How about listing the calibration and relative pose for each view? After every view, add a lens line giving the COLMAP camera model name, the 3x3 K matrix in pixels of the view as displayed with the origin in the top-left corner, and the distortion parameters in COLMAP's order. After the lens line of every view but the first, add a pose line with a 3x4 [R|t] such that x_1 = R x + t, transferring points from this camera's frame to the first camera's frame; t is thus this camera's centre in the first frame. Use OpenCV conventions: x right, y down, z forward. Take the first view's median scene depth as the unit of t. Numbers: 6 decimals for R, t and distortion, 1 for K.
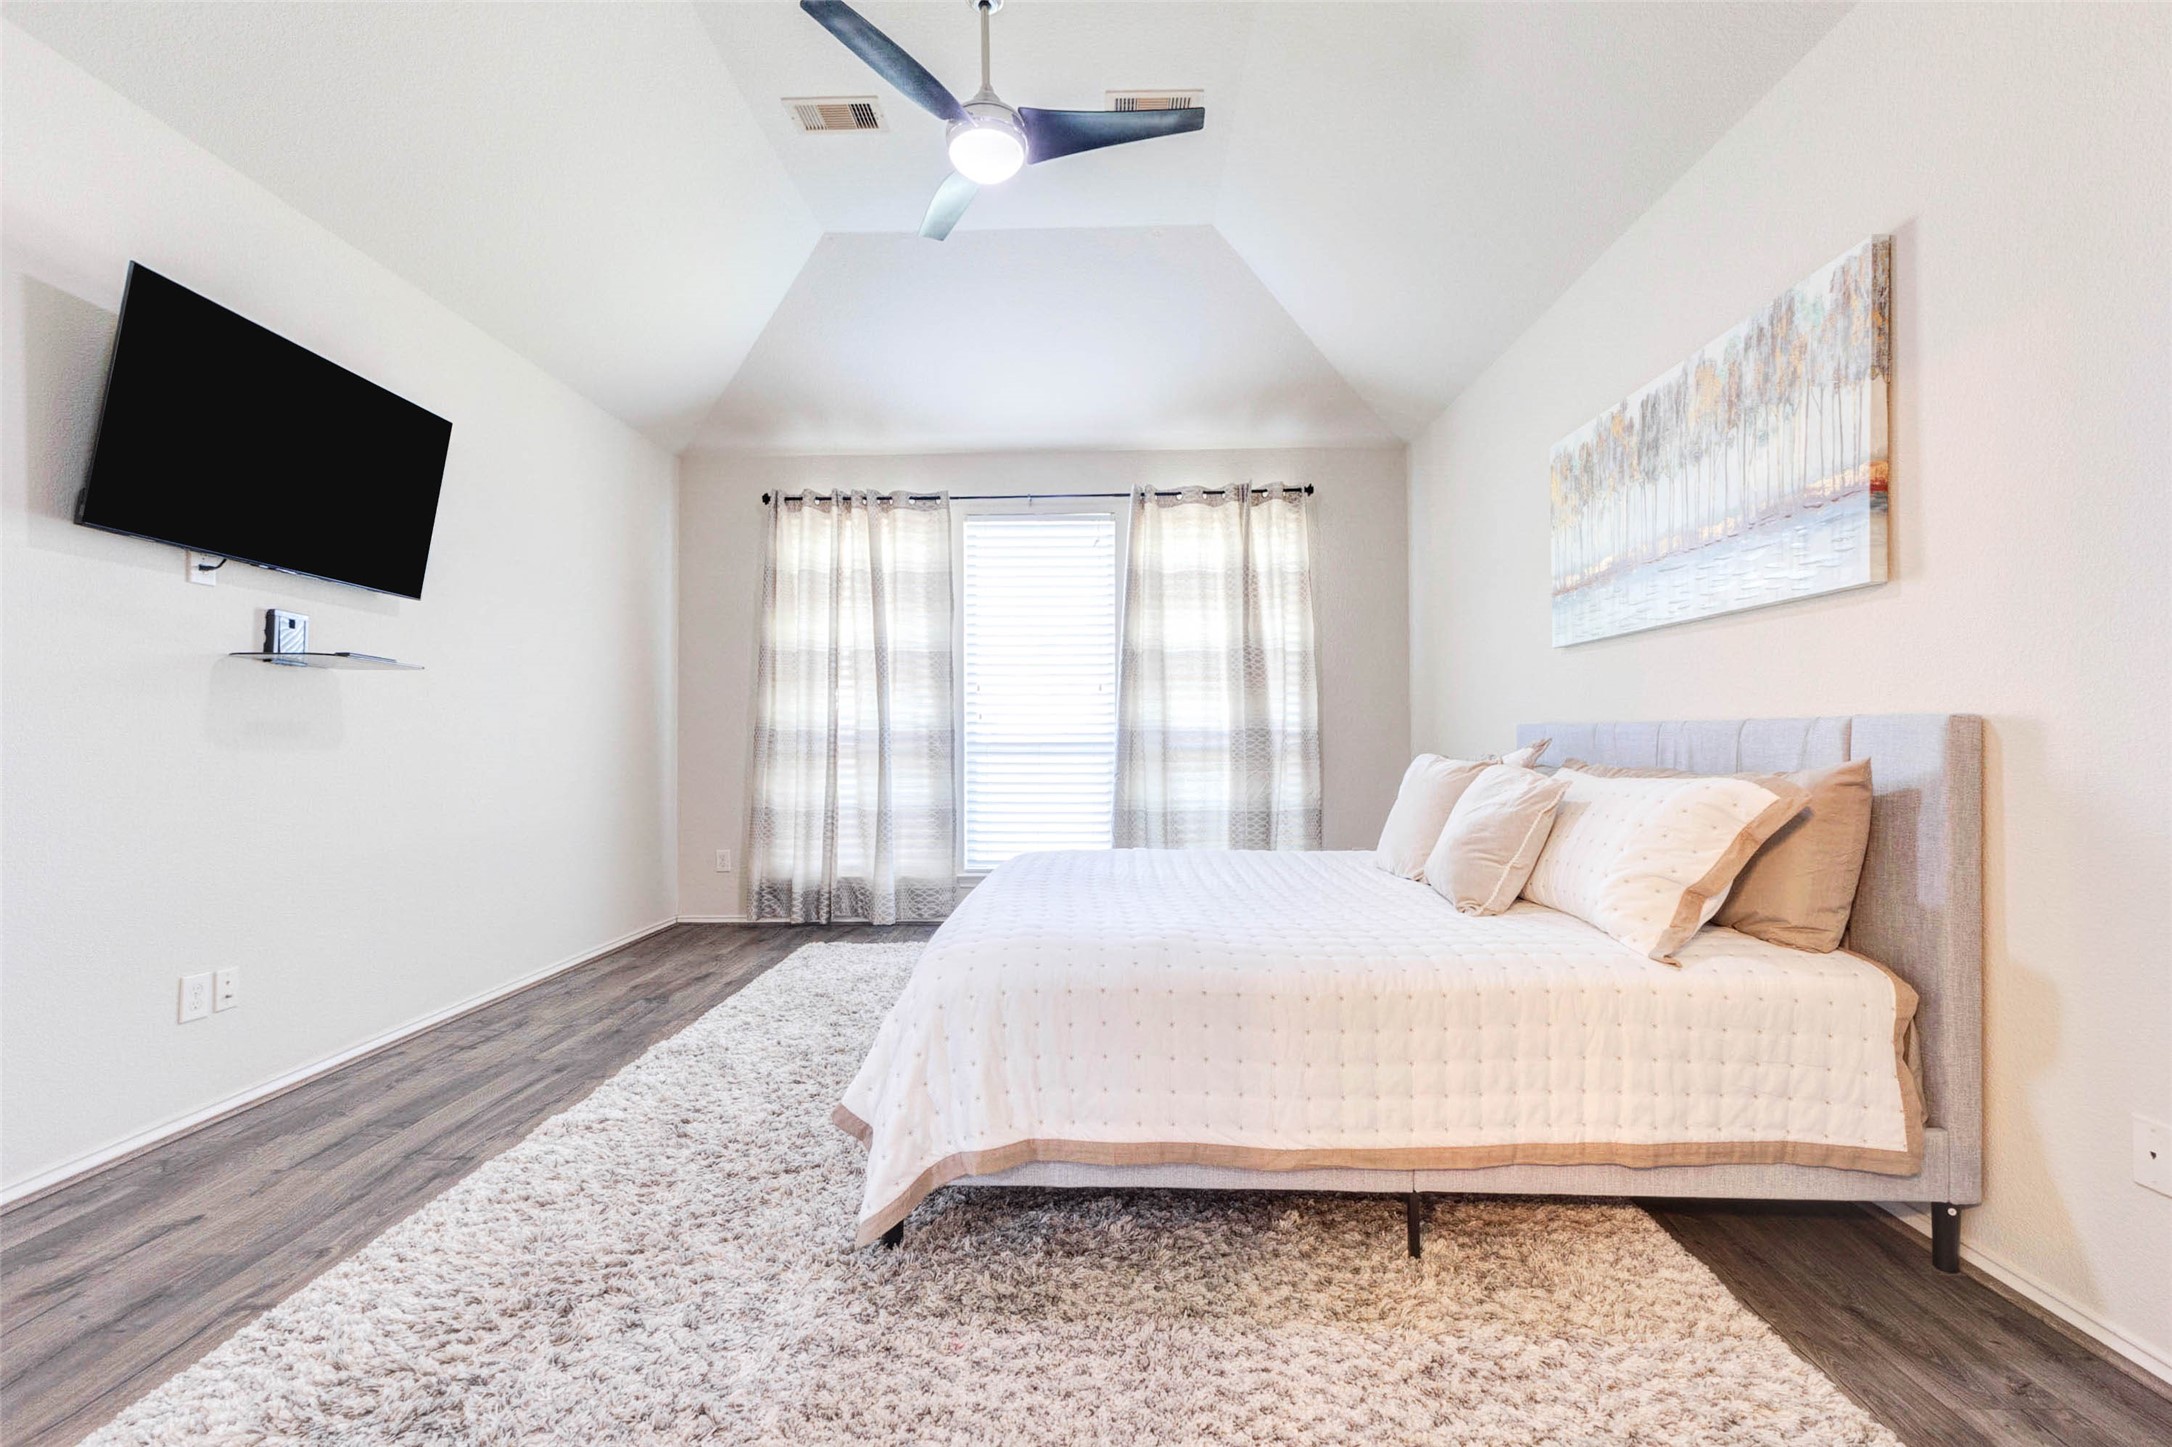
lens RADIAL K [[939.4, 0, 1092.8], [0, 939.4, 723.8], [0, 0, 1]] dist [0.007749, -0.000003]
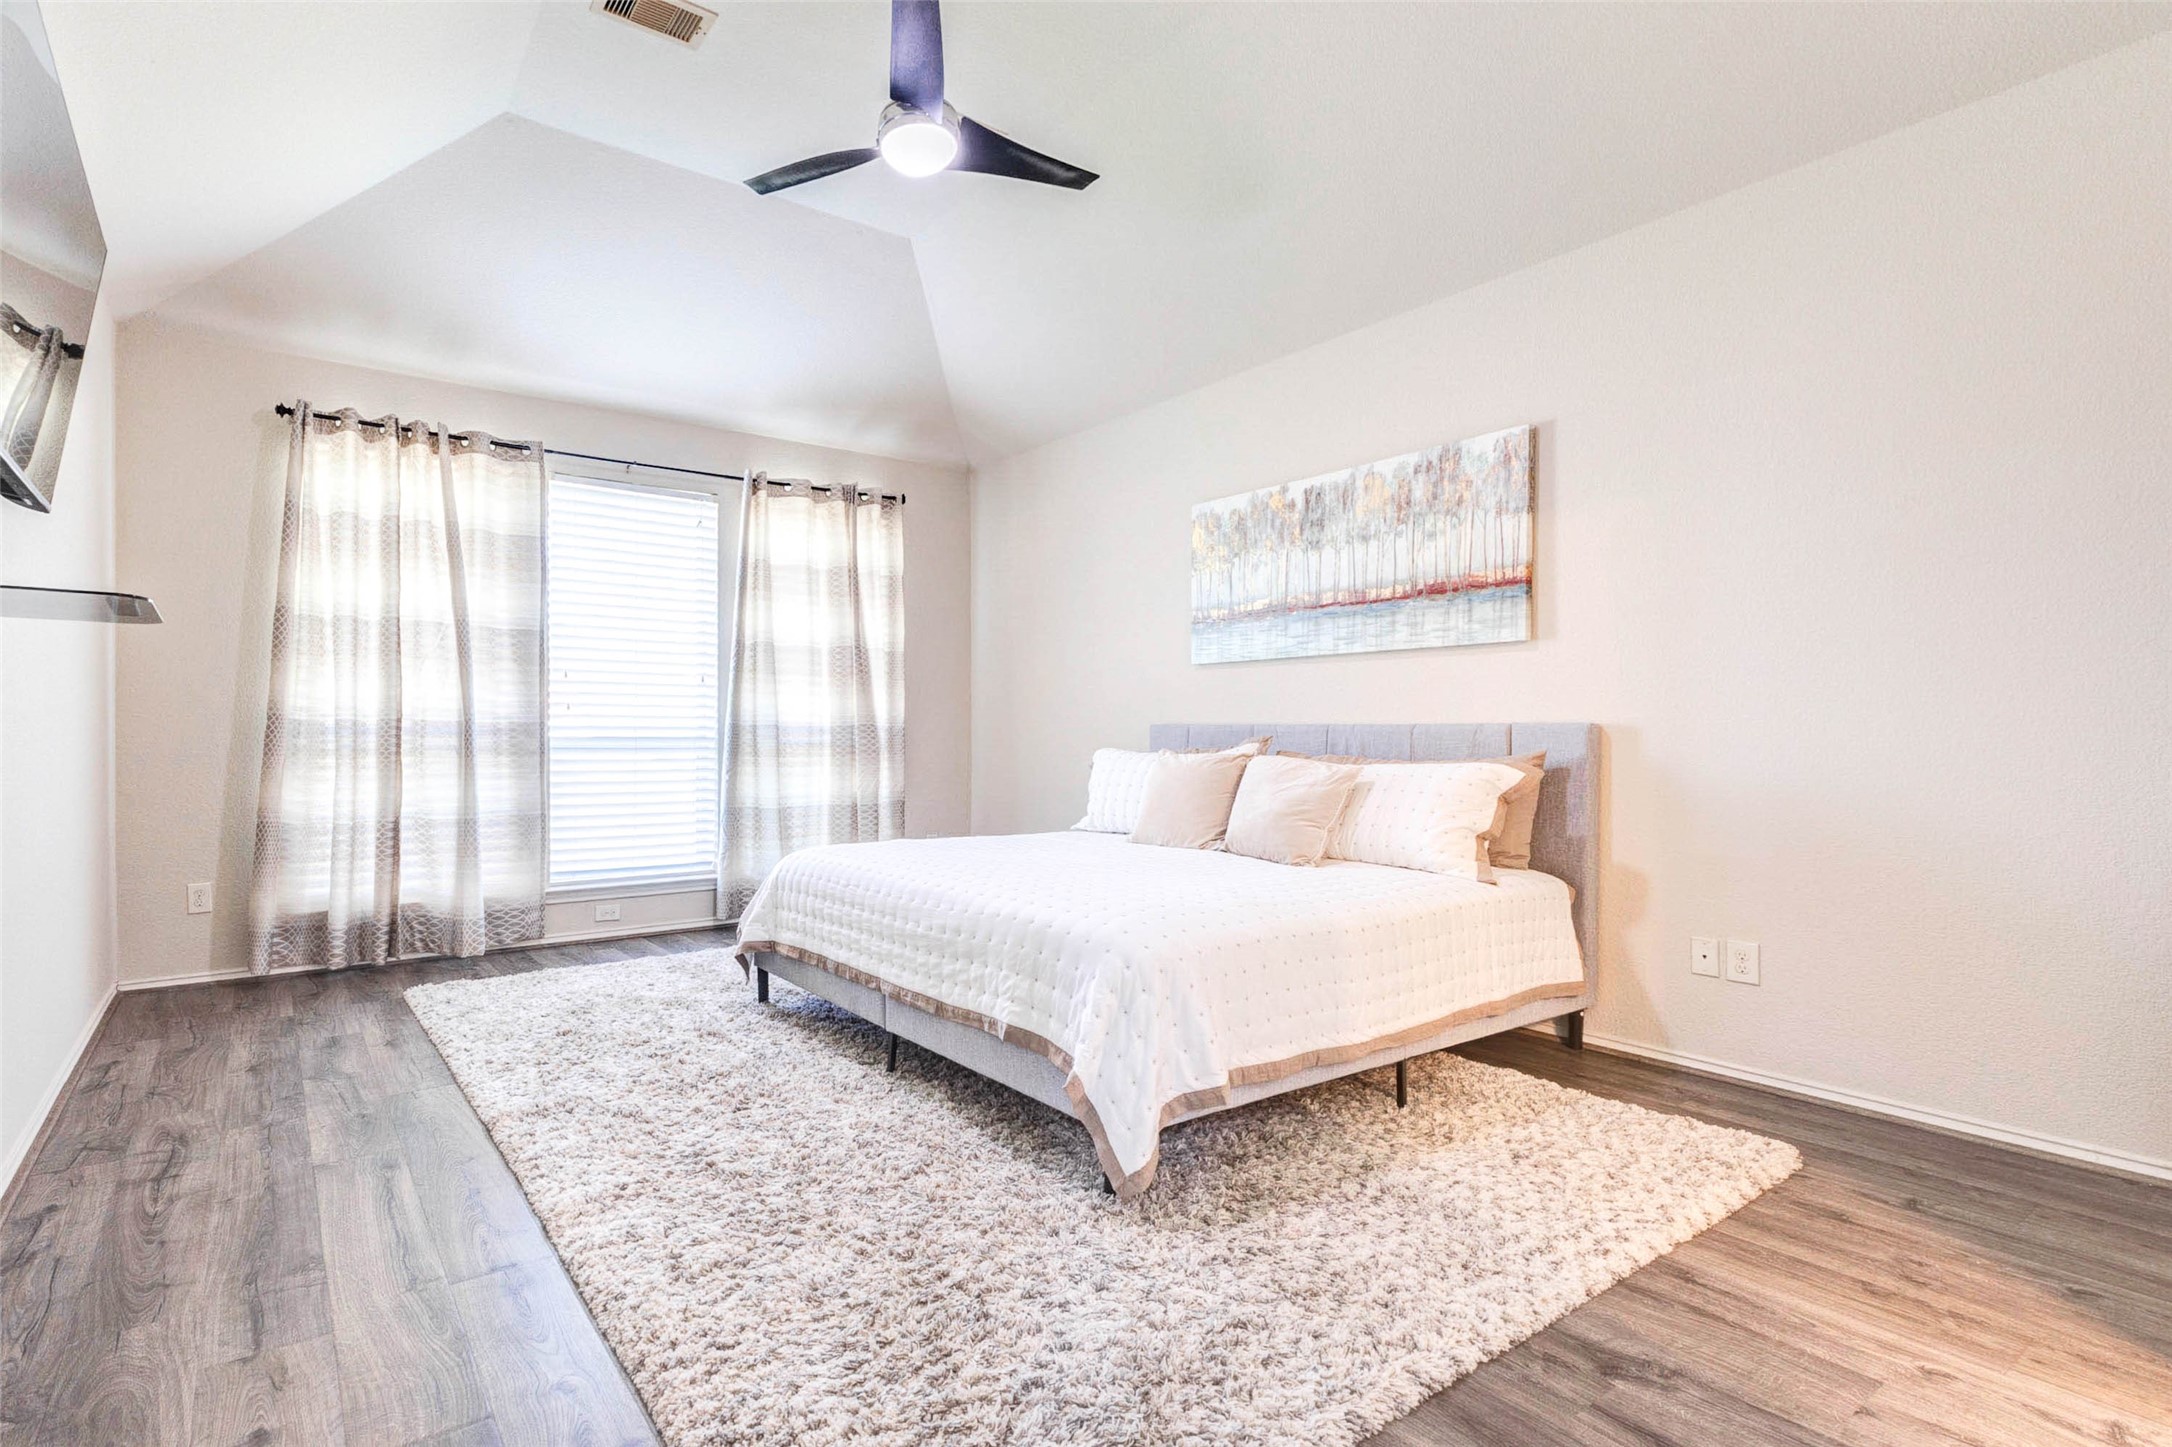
lens RADIAL K [[1001.7, 0, 874.7], [0, 1001.7, 734.4], [0, 0, 1]] dist [0.008863, 0.000076]
pose [[0.834679, 0.005953, 0.550704, -0.623633], [-0.014844, 0.999821, 0.011691, 0.004318], [-0.550536, -0.017932, 0.834619, 0.105368]]
